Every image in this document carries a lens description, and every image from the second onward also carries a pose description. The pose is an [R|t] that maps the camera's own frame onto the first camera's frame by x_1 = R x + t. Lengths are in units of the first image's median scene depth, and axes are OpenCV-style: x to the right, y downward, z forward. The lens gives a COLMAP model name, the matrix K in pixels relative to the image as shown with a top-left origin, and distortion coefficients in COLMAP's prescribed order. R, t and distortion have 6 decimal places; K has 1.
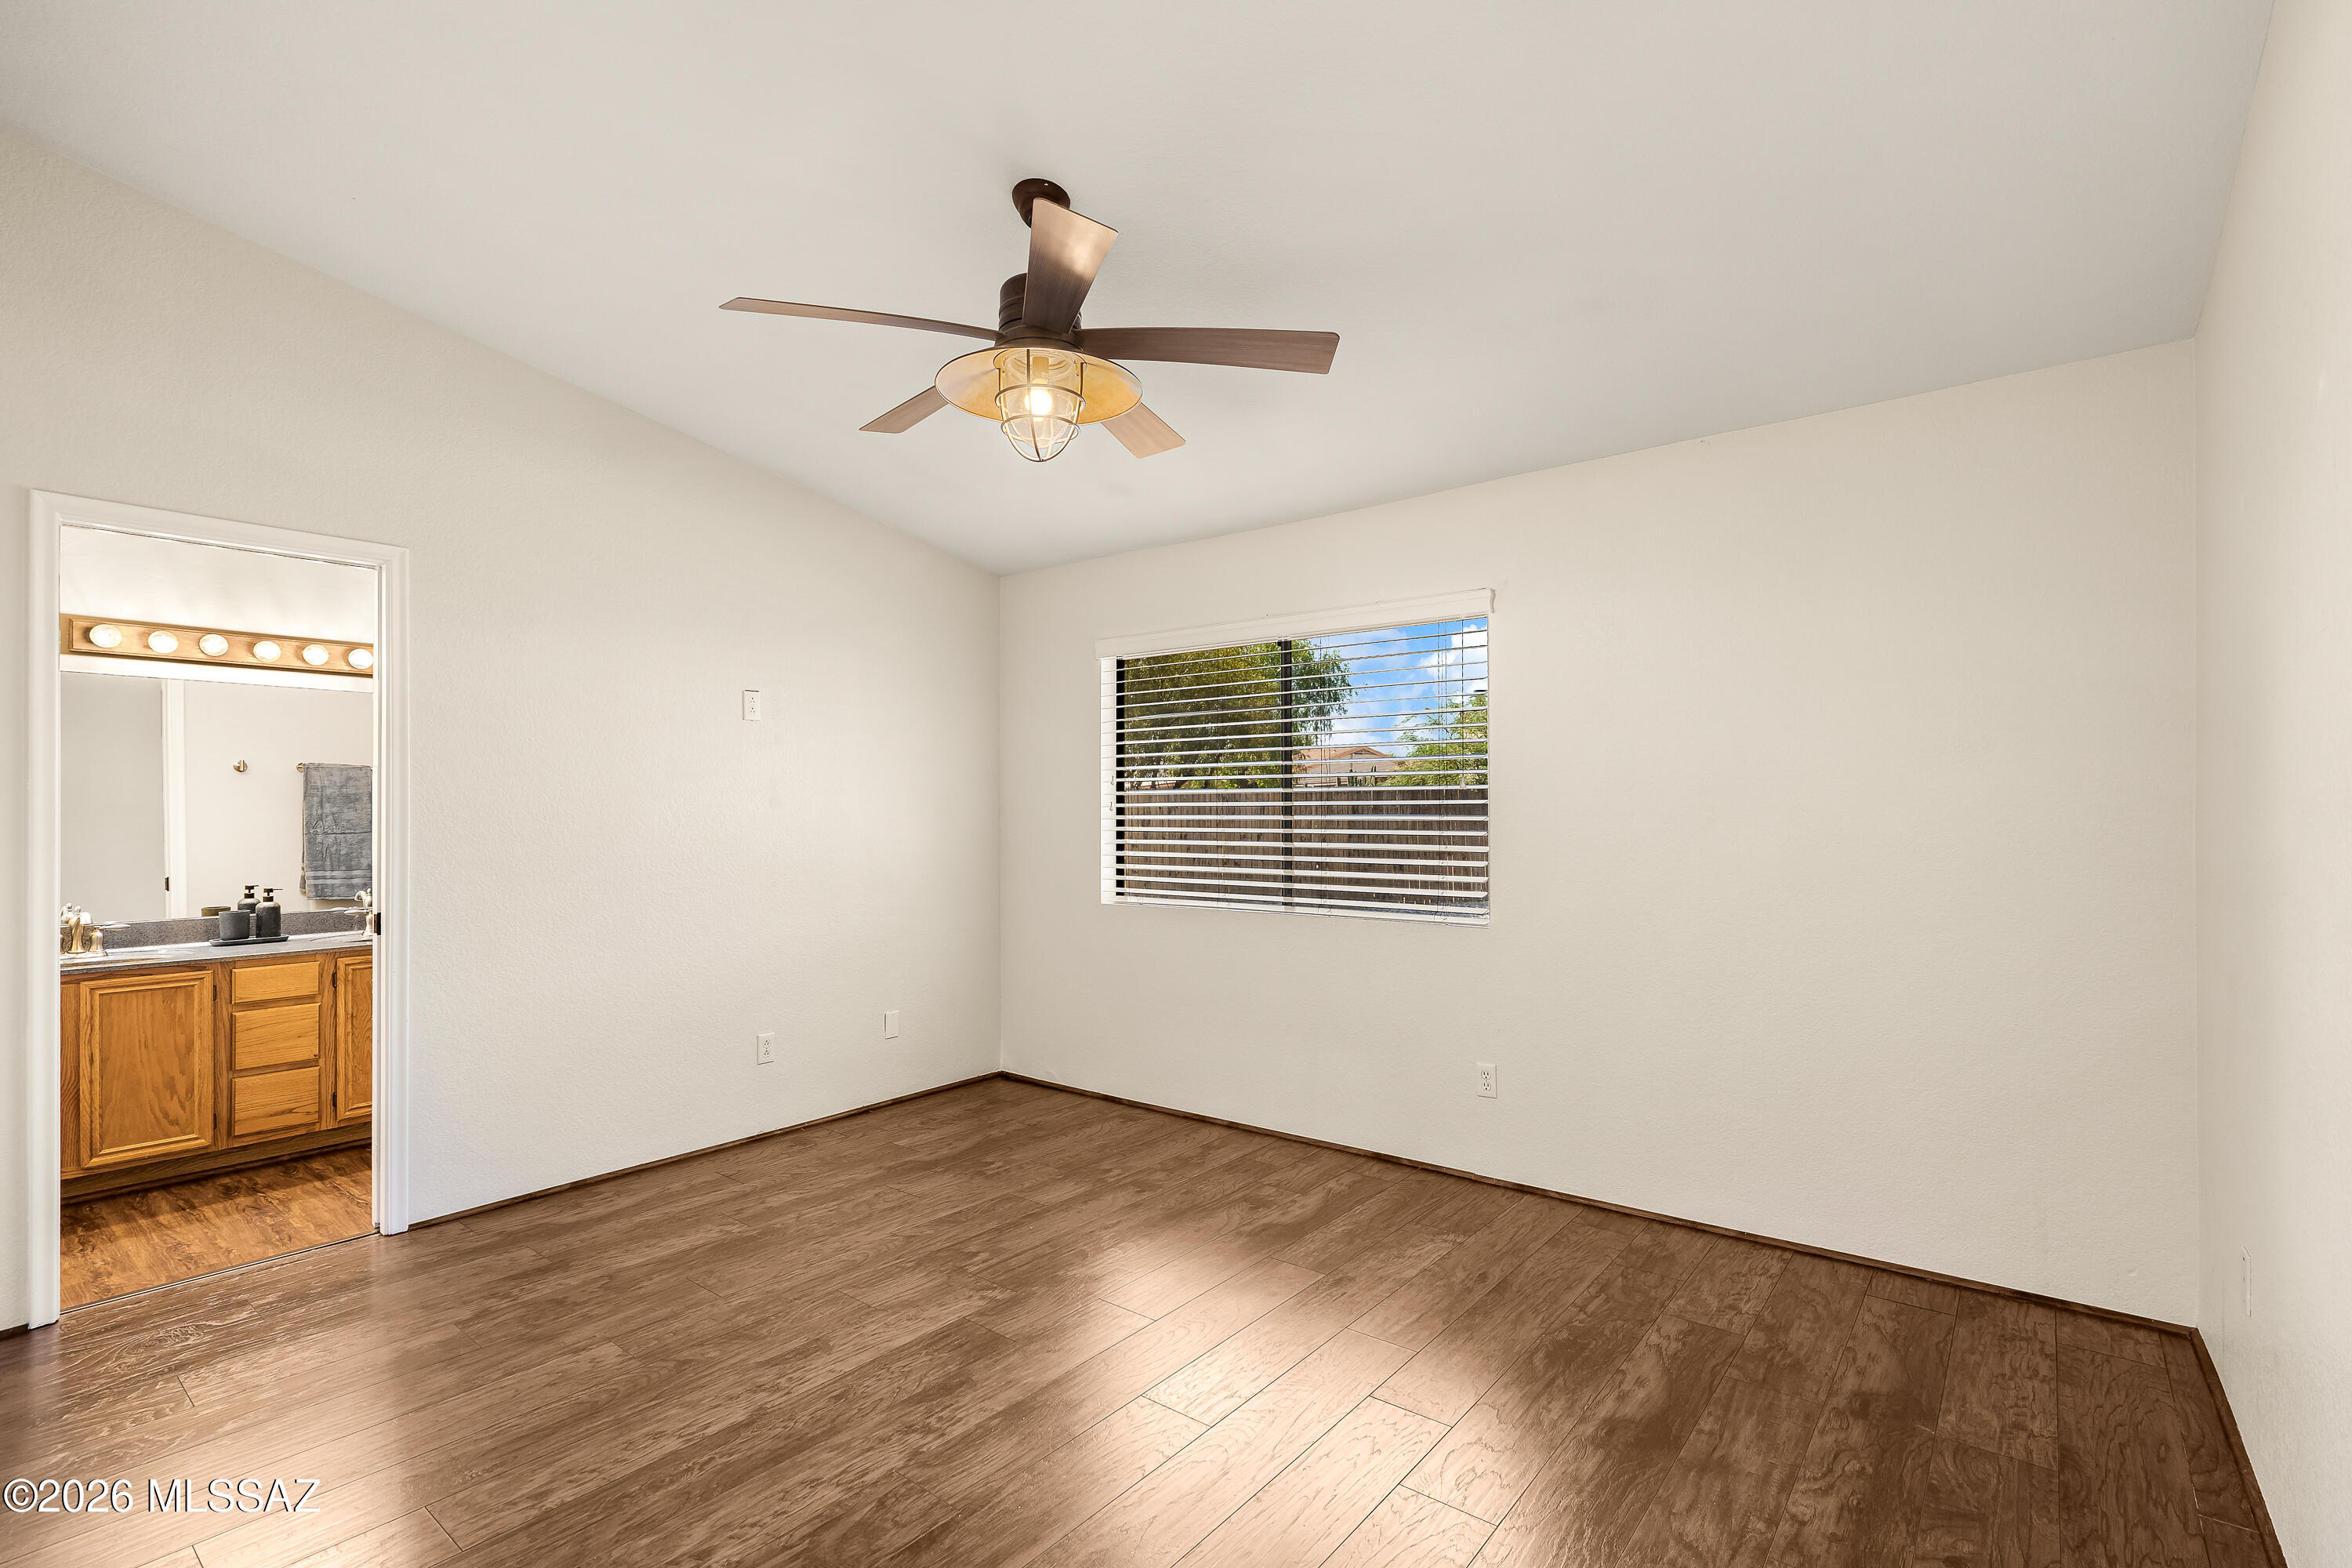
lens RADIAL K [[1082.1, 0, 1178.6], [0, 1082.1, 808.9], [0, 0, 1]] dist [-0.001713, 0.001401]
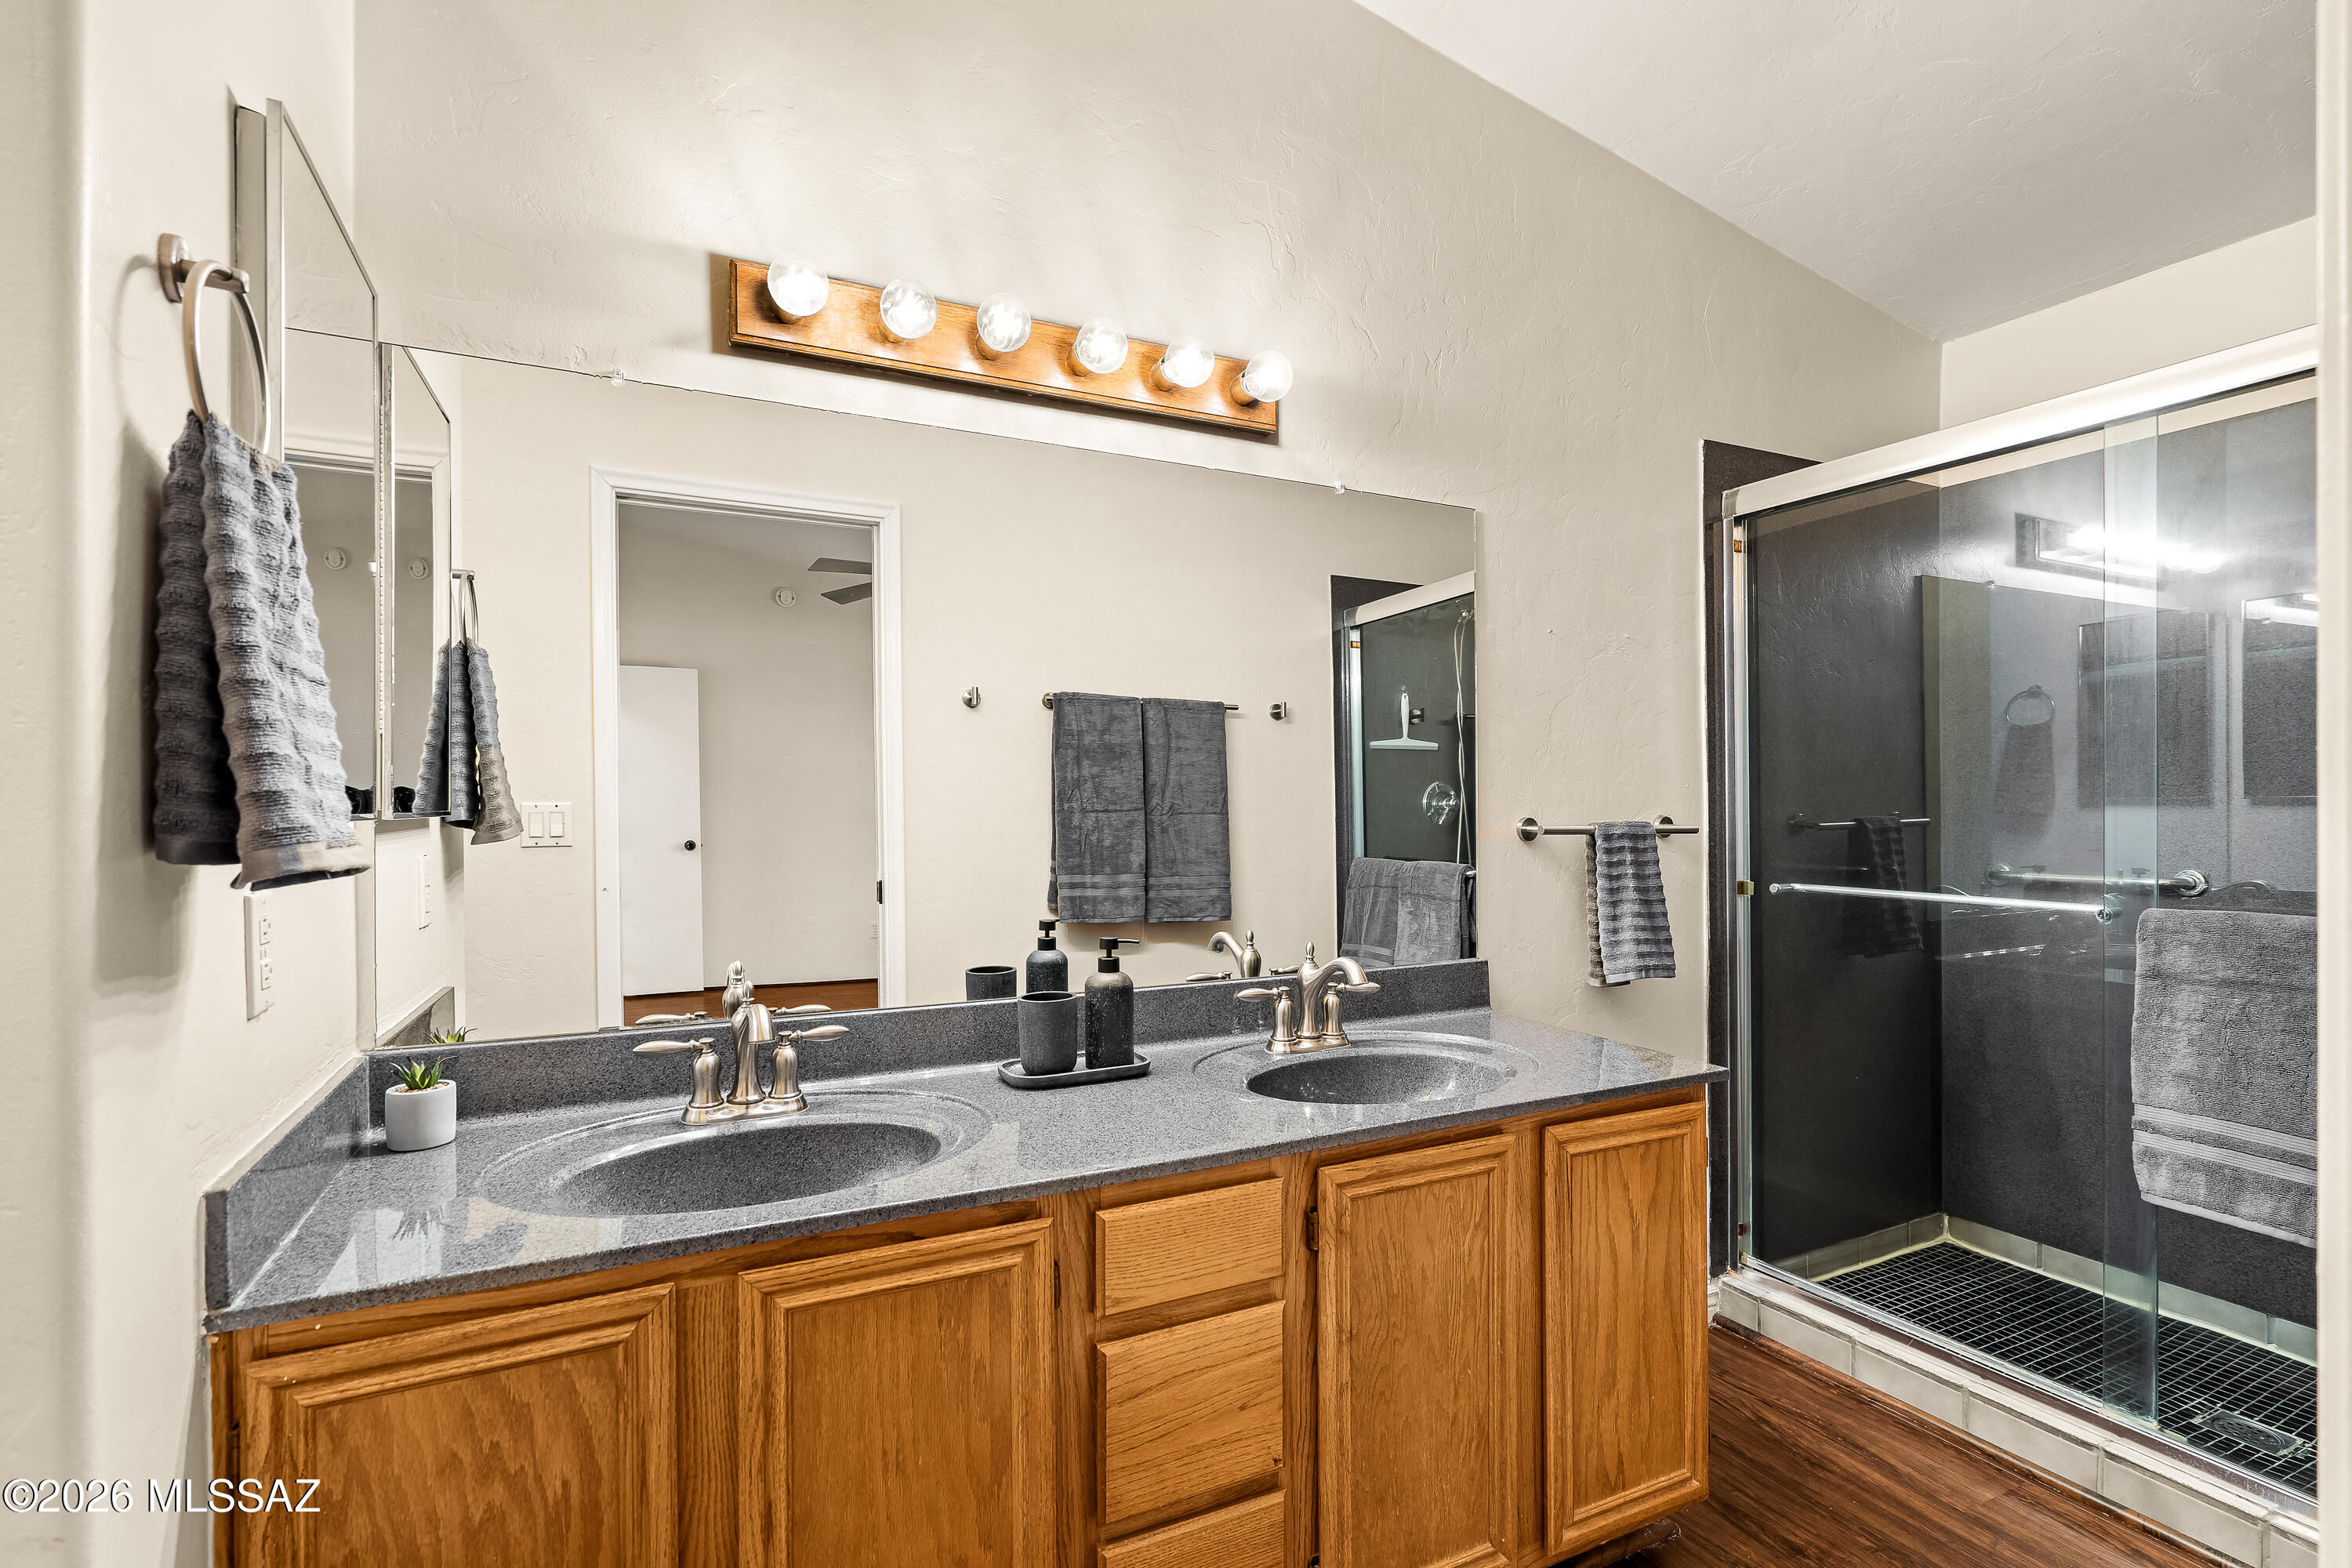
lens RADIAL K [[1072.9, 0, 1172.9], [0, 1072.9, 809.0], [0, 0, 1]] dist [0.000401, 0.000535]
pose [[0.898611, -0.002554, -0.438738, -0.672566], [0.005939, 0.999962, 0.006343, 0.025027], [0.438705, -0.008306, 0.898593, 0.682058]]
